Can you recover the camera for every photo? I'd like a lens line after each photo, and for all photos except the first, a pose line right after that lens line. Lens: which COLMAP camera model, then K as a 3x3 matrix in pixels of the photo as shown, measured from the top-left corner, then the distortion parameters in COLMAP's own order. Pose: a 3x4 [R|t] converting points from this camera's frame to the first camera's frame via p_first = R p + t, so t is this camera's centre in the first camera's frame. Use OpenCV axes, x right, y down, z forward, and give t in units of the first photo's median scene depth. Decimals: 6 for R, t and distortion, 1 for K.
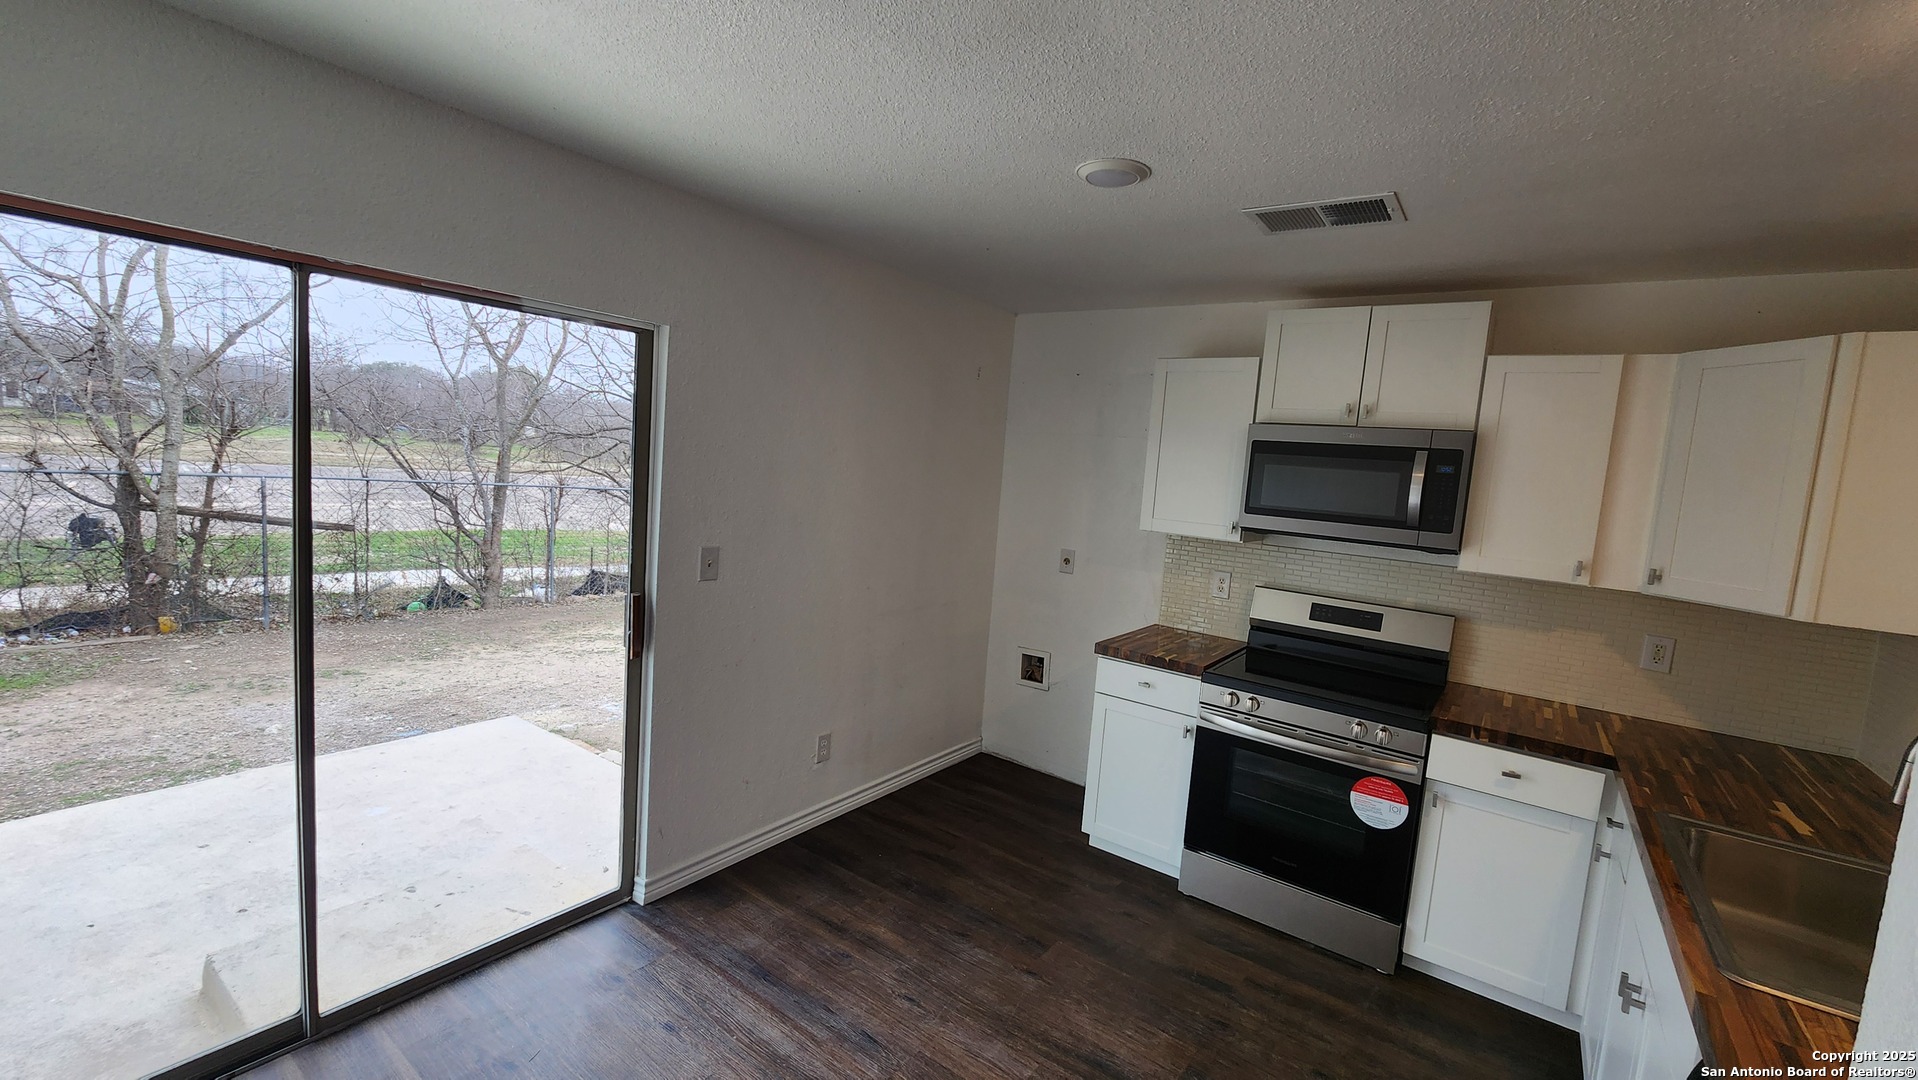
lens RADIAL K [[779.3, 0, 966.9], [0, 779.3, 541.2], [0, 0, 1]] dist [-0.002288, -0.000366]
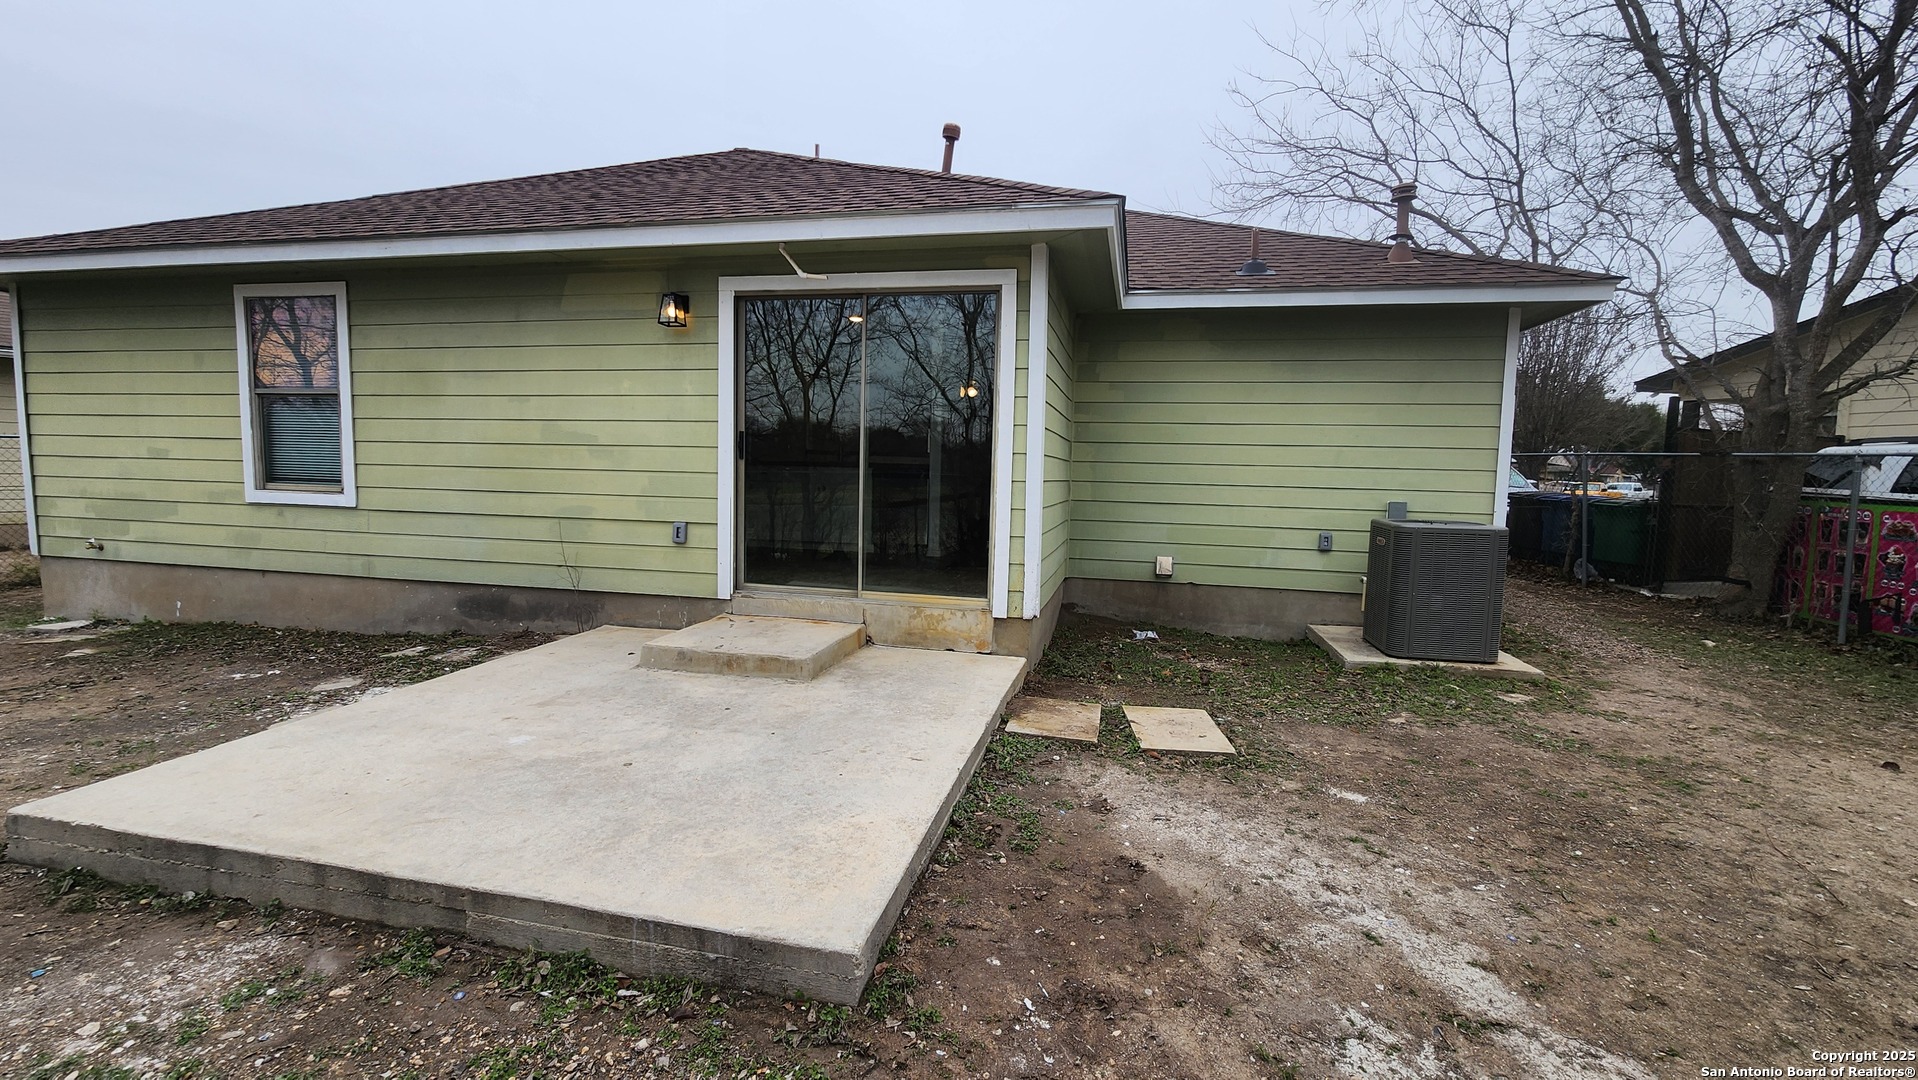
lens RADIAL K [[779.3, 0, 966.9], [0, 779.3, 541.2], [0, 0, 1]] dist [-0.002288, -0.000366]
pose [[-0.392833, -0.164216, 0.904829, -1.978724], [0.039873, 0.979960, 0.195162, -0.015261], [-0.918745, 0.112744, -0.378413, 0.992457]]
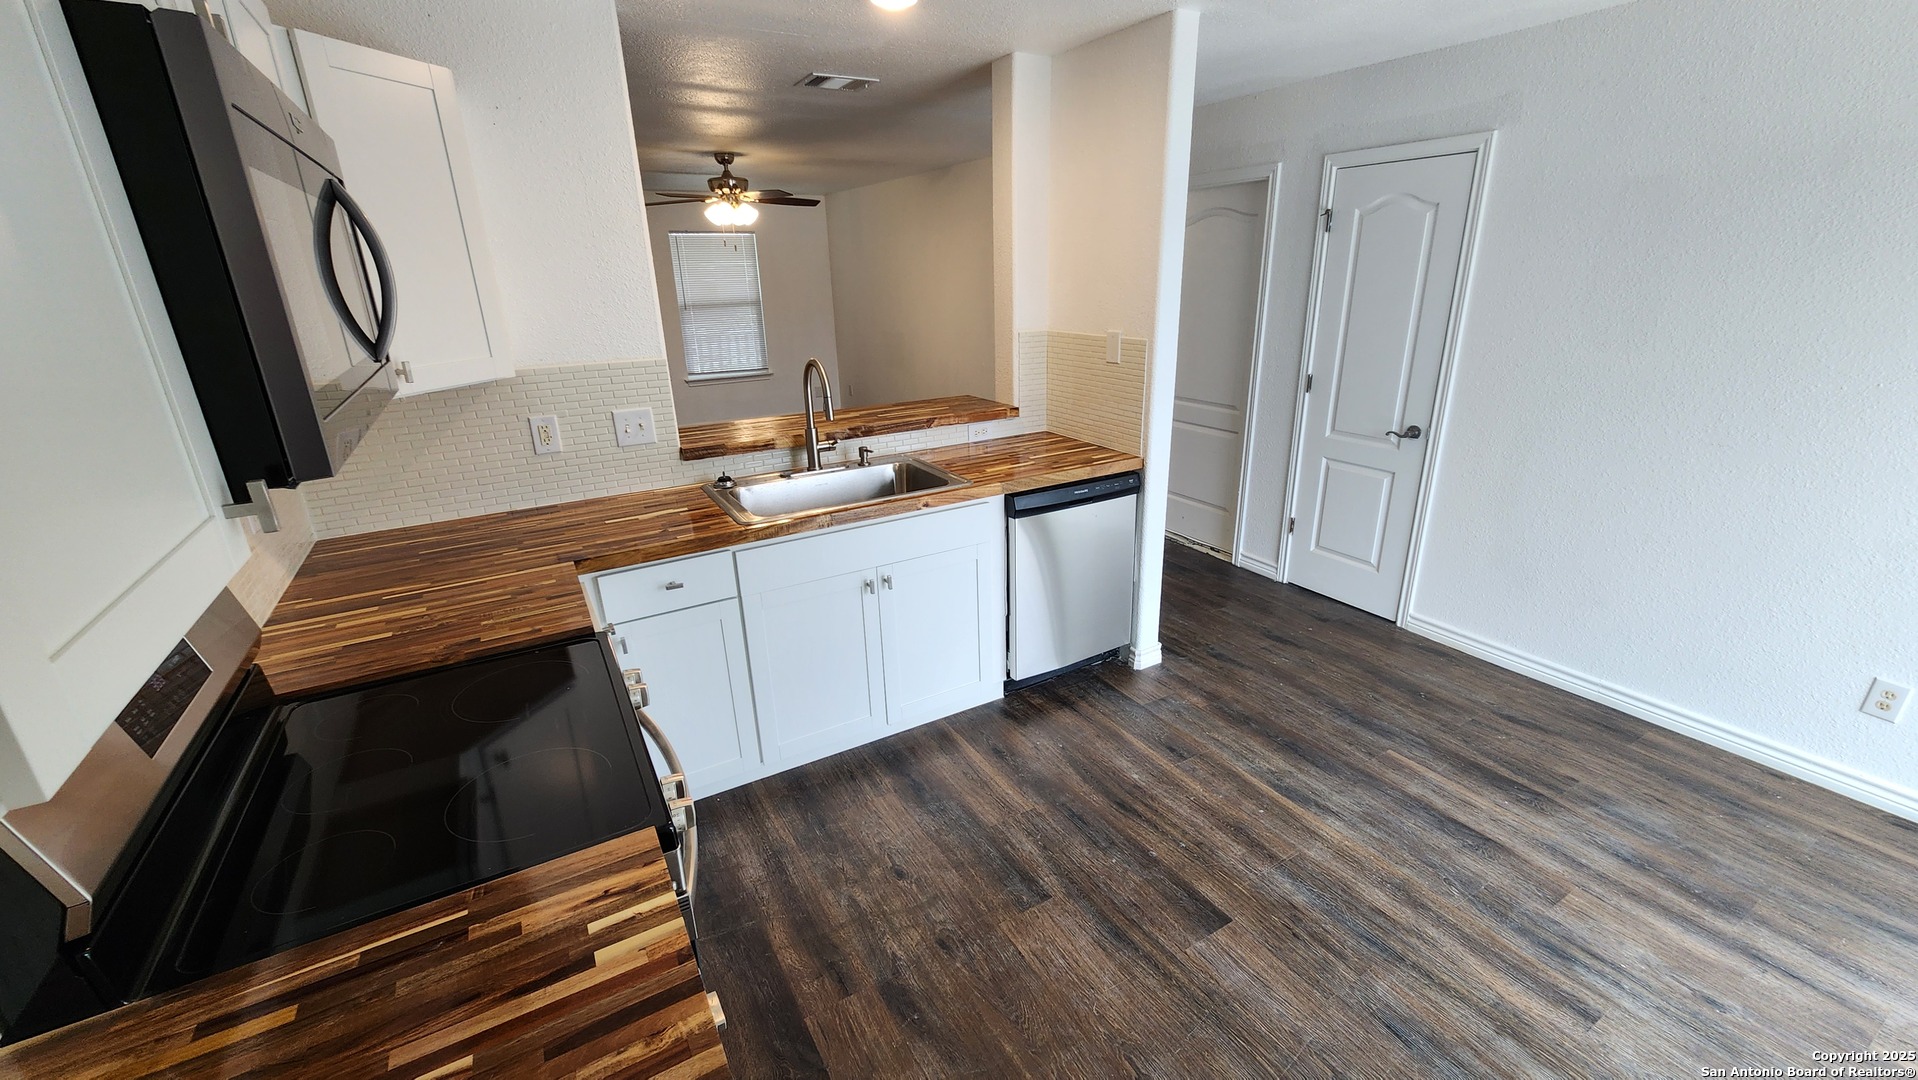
lens RADIAL K [[779.3, 0, 966.9], [0, 779.3, 541.2], [0, 0, 1]] dist [-0.002288, -0.000366]
pose [[-0.916263, -0.186257, 0.354641, 0.060072], [-0.008419, 0.894083, 0.447821, -0.111007], [-0.400489, 0.407337, -0.820784, 1.078615]]
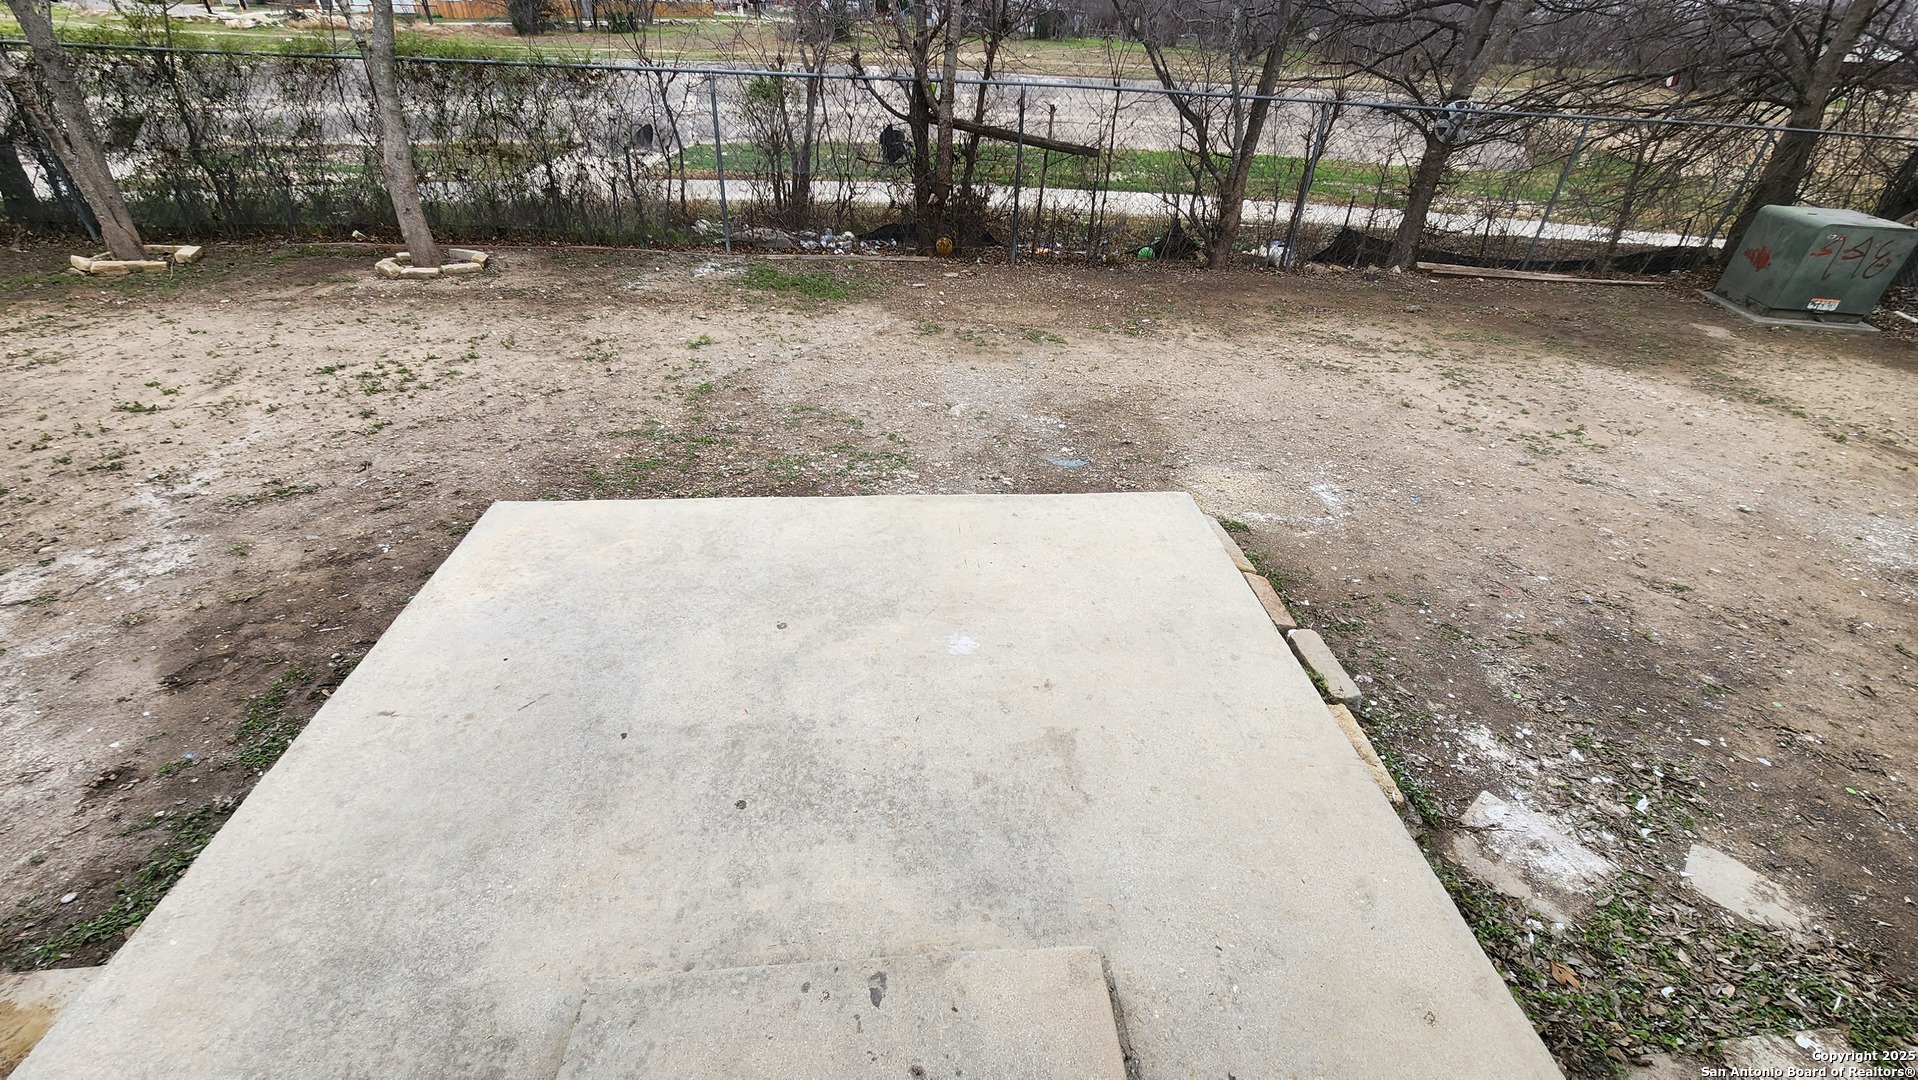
lens RADIAL K [[778.4, 0, 979.3], [0, 778.4, 538.0], [0, 0, 1]] dist [0.000183, -0.000116]
pose [[0.656268, 0.378265, -0.652861, -0.402904], [-0.066299, 0.890820, 0.449492, -0.043876], [0.751609, -0.251703, 0.609696, 0.729739]]
